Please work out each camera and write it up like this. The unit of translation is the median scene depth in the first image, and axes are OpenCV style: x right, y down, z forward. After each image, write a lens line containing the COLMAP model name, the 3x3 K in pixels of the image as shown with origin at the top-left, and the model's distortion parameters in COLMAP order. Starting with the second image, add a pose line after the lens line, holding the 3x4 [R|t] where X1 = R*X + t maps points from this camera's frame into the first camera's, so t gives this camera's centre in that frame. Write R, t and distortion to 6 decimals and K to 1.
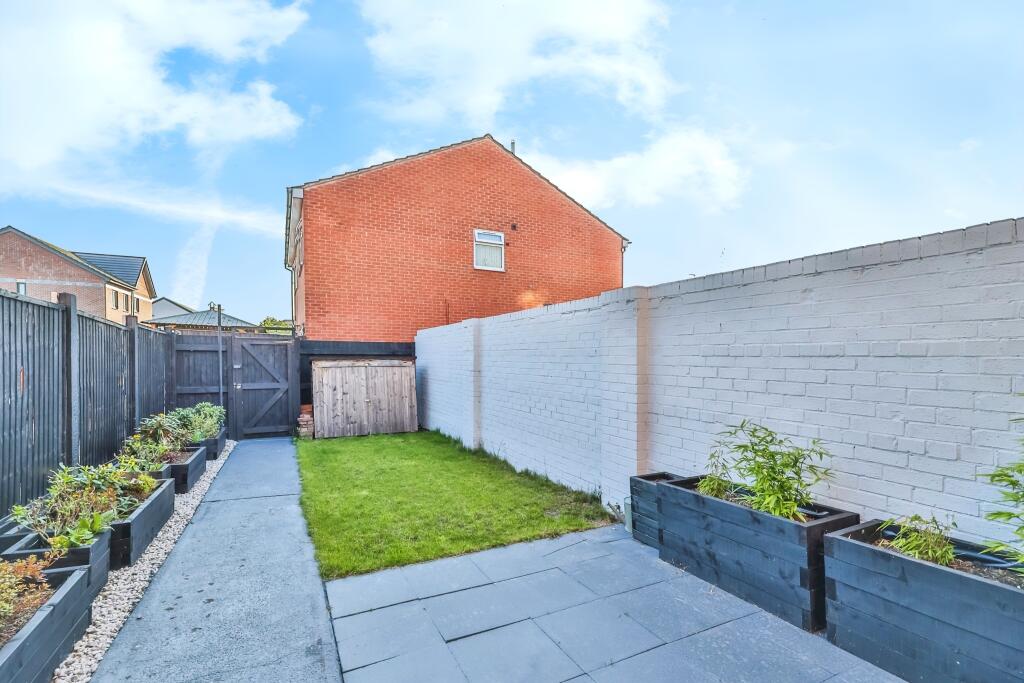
lens RADIAL K [[453.9, 0, 510.9], [0, 453.9, 342.5], [0, 0, 1]] dist [0.000011, -0.000008]
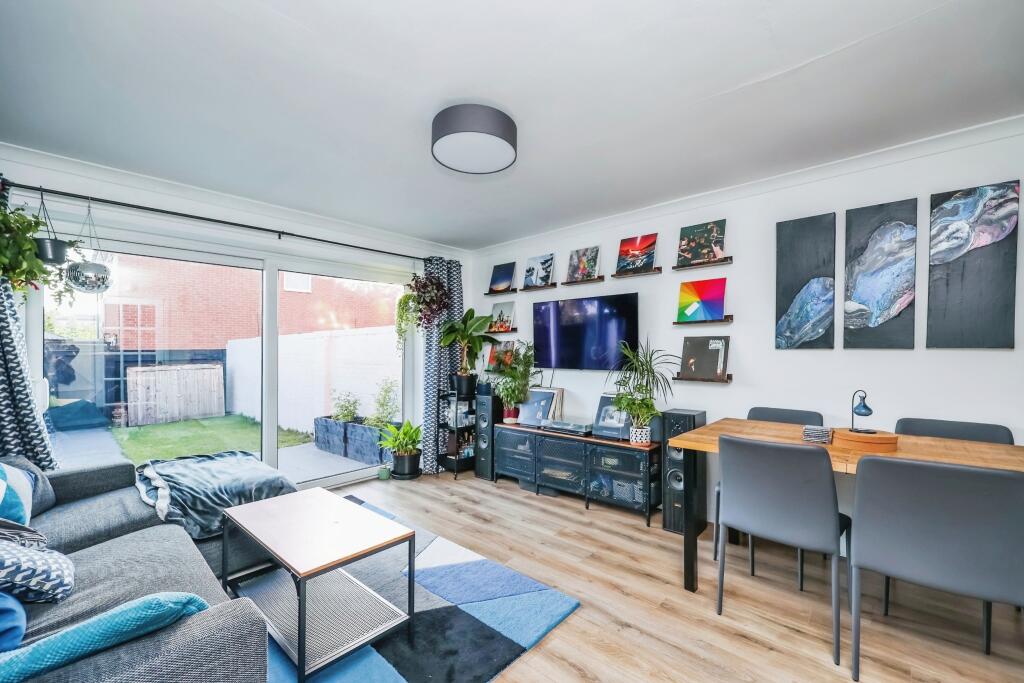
lens RADIAL K [[407.5, 0, 512.2], [0, 407.5, 344.4], [0, 0, 1]] dist [-0.000245, -0.000002]
pose [[0.939386, -0.014757, 0.342544, 0.194931], [0.009717, 0.999818, 0.016427, -0.031858], [-0.342724, -0.012103, 0.939358, -0.456240]]
